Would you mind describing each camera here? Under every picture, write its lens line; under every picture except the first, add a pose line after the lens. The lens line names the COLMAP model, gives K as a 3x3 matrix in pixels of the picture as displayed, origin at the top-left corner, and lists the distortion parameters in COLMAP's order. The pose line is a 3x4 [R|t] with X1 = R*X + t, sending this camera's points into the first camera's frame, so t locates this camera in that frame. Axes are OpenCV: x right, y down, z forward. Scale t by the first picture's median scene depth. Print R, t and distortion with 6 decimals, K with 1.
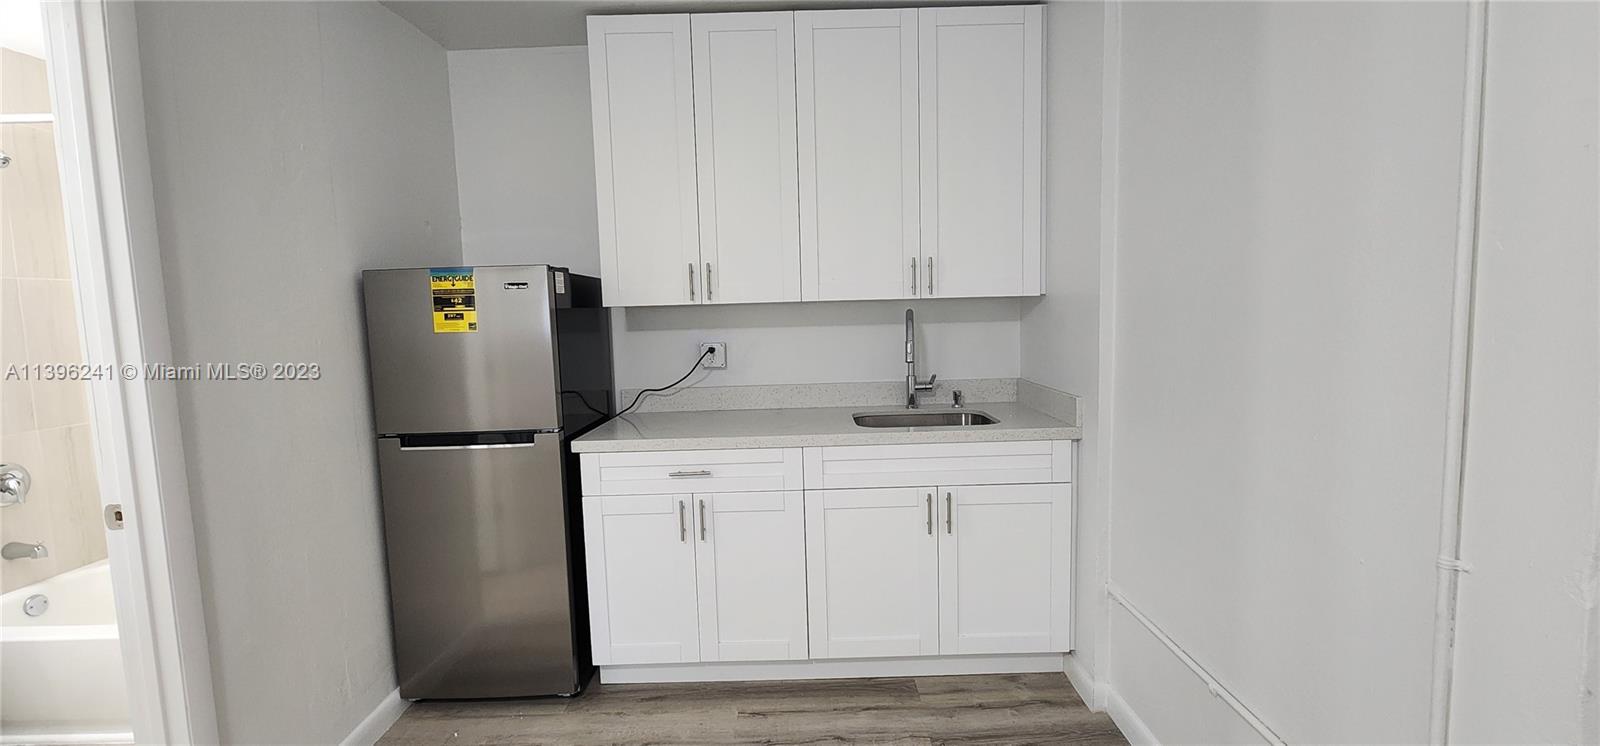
lens RADIAL K [[652.2, 0, 804.2], [0, 652.2, 369.7], [0, 0, 1]] dist [-0.000308, -0.000465]
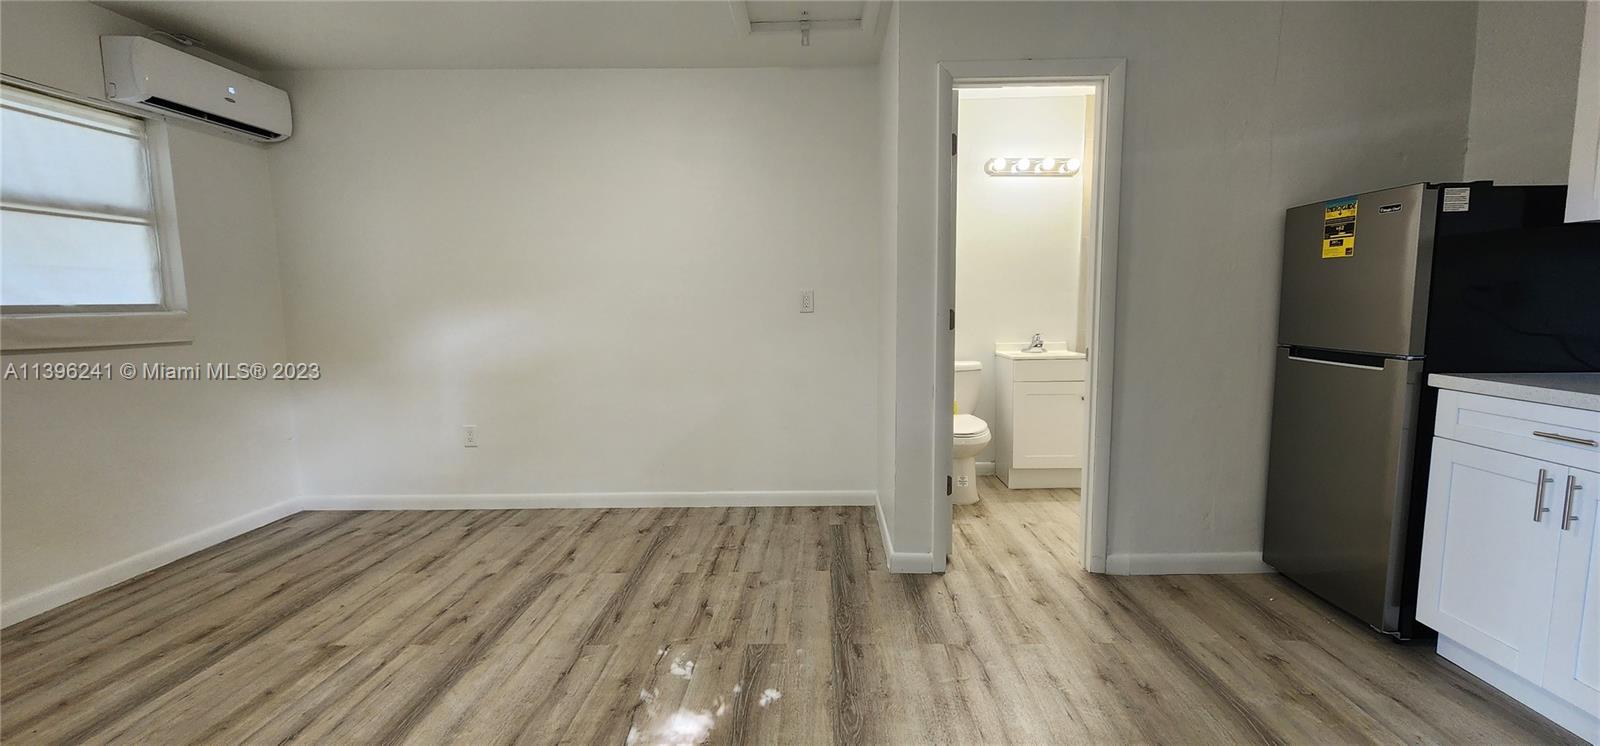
lens RADIAL K [[657.2, 0, 800.0], [0, 657.2, 373.0], [0, 0, 1]] dist [0.001590, -0.000063]
pose [[-0.035332, 0.142476, -0.989167, 0.593673], [-0.079192, 0.986274, 0.144888, 0.043559], [0.996233, 0.083453, -0.023564, 0.127008]]
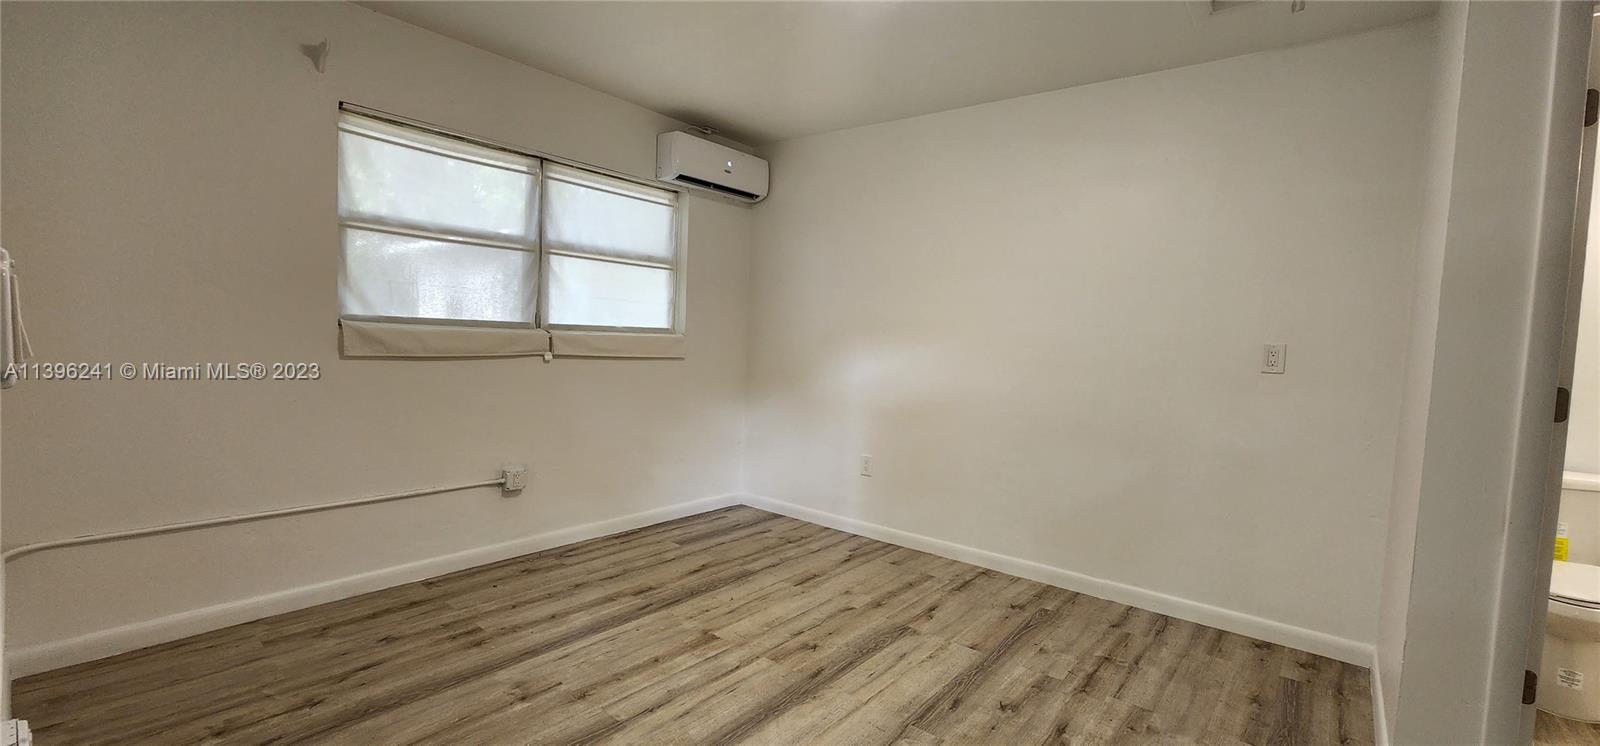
lens RADIAL K [[652.2, 0, 804.2], [0, 652.2, 369.7], [0, 0, 1]] dist [-0.000308, -0.000465]
pose [[-0.635719, 0.045981, -0.770550, 0.418150], [-0.091957, 0.986605, 0.134740, 0.041729], [0.766424, 0.156514, -0.622975, 0.179782]]
